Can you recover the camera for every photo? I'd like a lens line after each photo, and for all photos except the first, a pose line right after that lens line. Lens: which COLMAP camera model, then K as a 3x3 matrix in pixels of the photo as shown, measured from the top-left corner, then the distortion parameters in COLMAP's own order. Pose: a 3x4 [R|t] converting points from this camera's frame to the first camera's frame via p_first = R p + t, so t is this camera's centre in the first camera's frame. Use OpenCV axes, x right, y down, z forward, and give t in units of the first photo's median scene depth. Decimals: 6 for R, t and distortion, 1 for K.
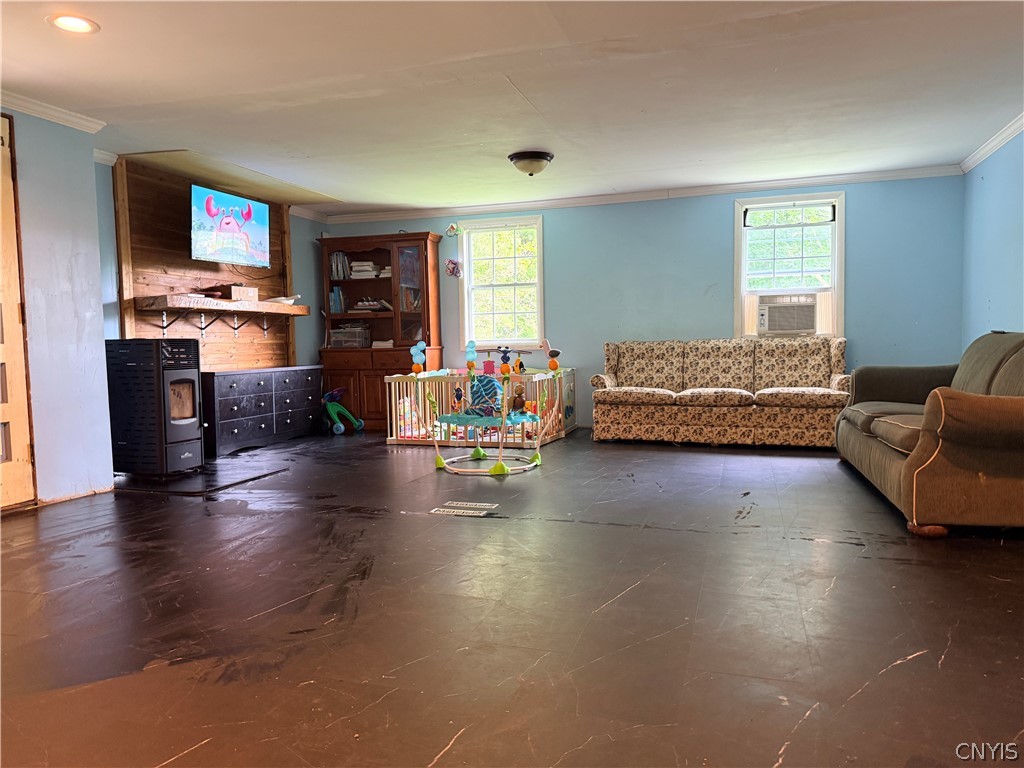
lens RADIAL K [[718.3, 0, 514.9], [0, 718.3, 413.5], [0, 0, 1]] dist [0.080885, -0.108463]
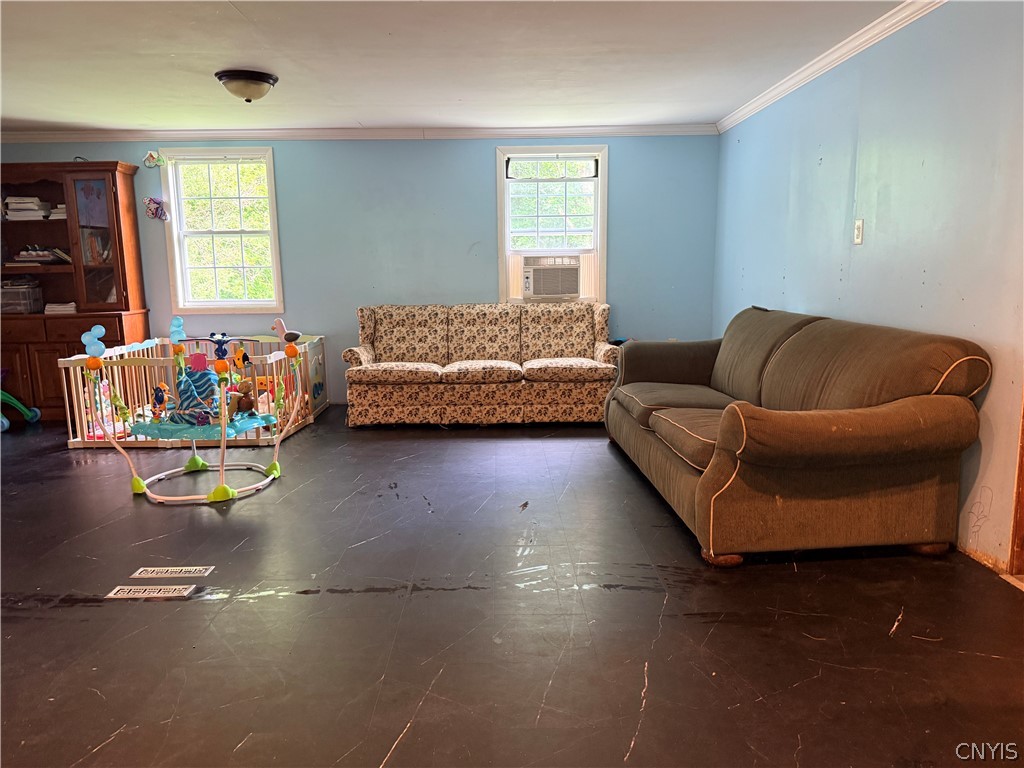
lens RADIAL K [[718.3, 0, 504.3], [0, 718.3, 416.1], [0, 0, 1]] dist [0.080885, -0.108463]
pose [[0.950680, -0.045731, 0.306782, 0.023054], [0.016871, 0.995231, 0.096076, -0.055209], [-0.309713, -0.086162, 0.946918, 0.132626]]
